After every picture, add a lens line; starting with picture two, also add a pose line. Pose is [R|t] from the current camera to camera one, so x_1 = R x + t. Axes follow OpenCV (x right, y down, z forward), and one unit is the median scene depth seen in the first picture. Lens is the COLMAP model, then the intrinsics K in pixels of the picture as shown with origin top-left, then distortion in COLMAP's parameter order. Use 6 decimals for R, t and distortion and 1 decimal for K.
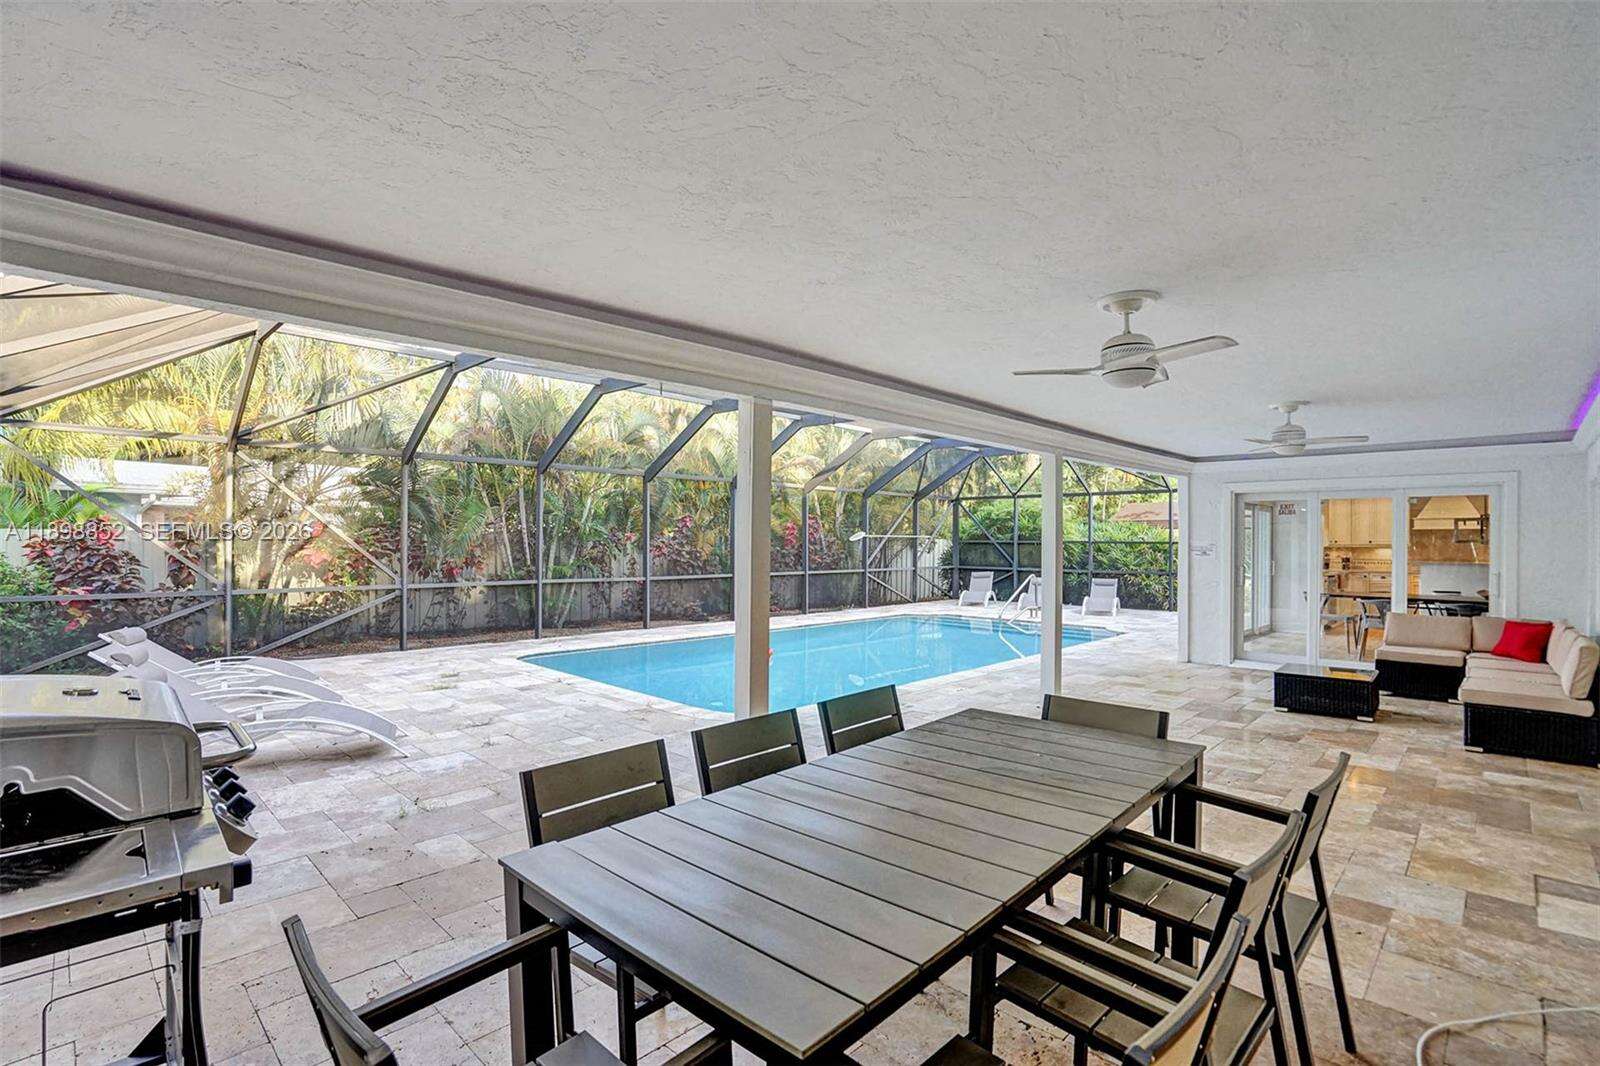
lens RADIAL K [[759.3, 0, 793.9], [0, 759.3, 541.7], [0, 0, 1]] dist [-0.059838, 0.024454]
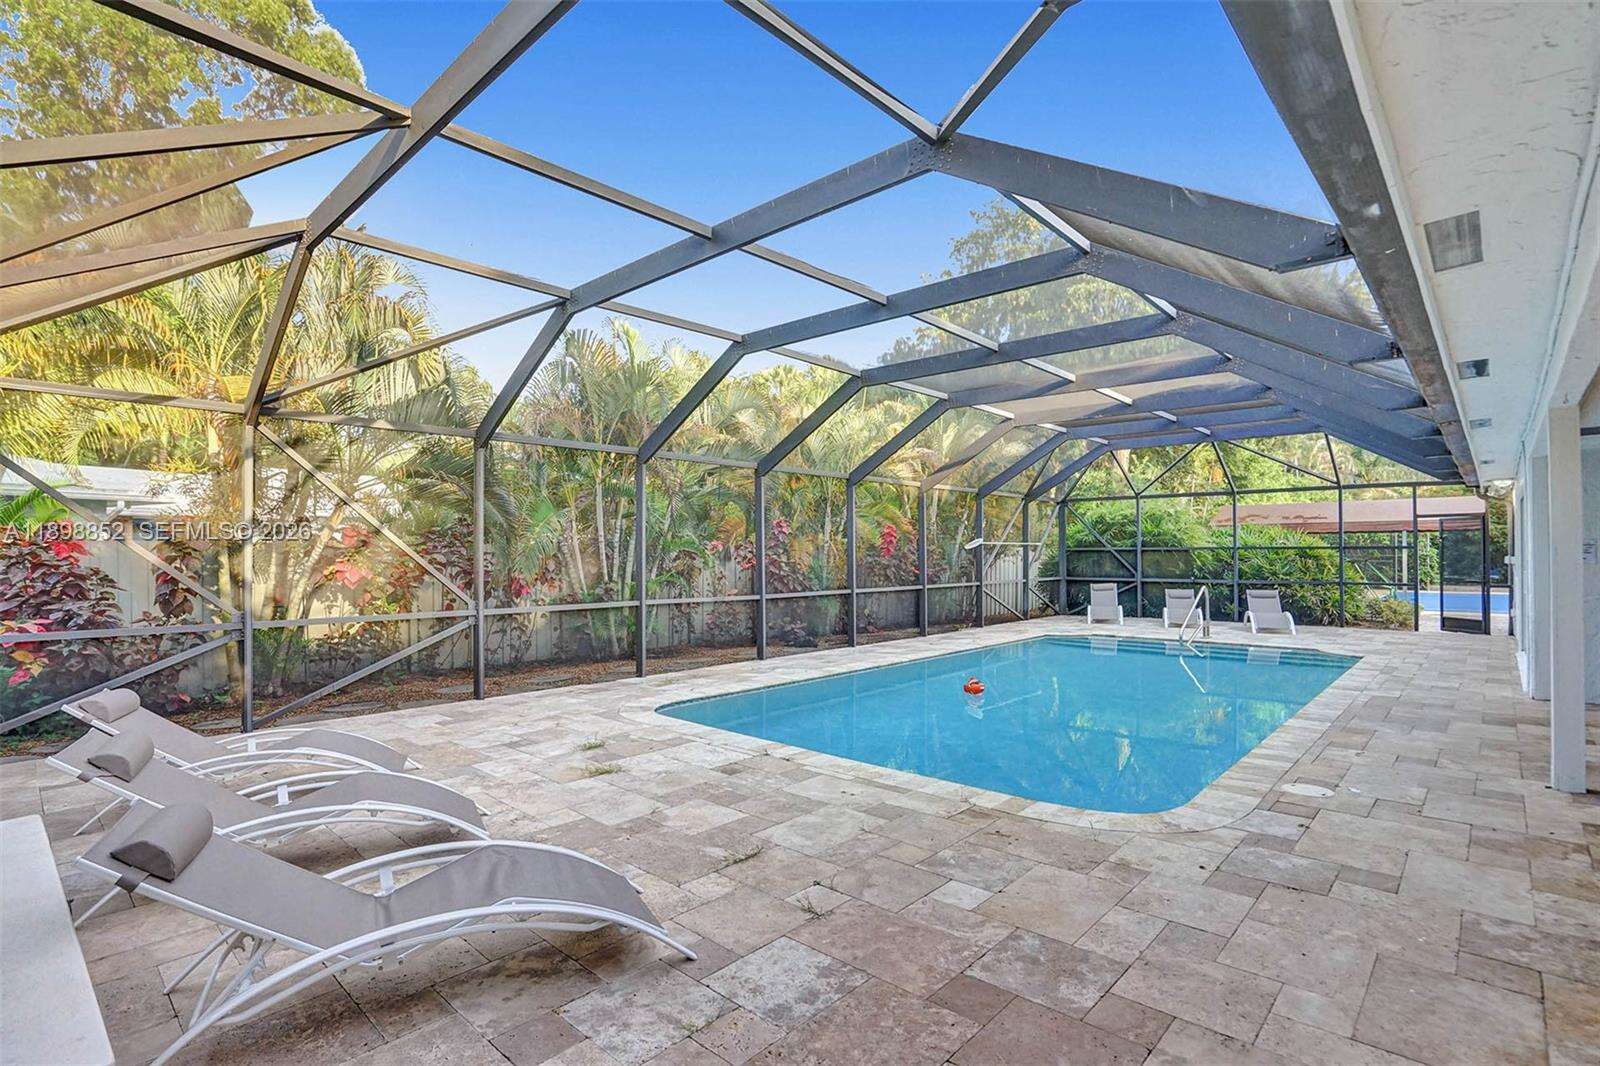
lens RADIAL K [[772.9, 0, 795.0], [0, 772.9, 550.5], [0, 0, 1]] dist [-0.062455, 0.024580]
pose [[0.999607, -0.009253, 0.026469, -0.229130], [0.009390, 0.999943, -0.005060, 0.005144], [-0.026421, 0.005306, 0.999637, 0.236208]]
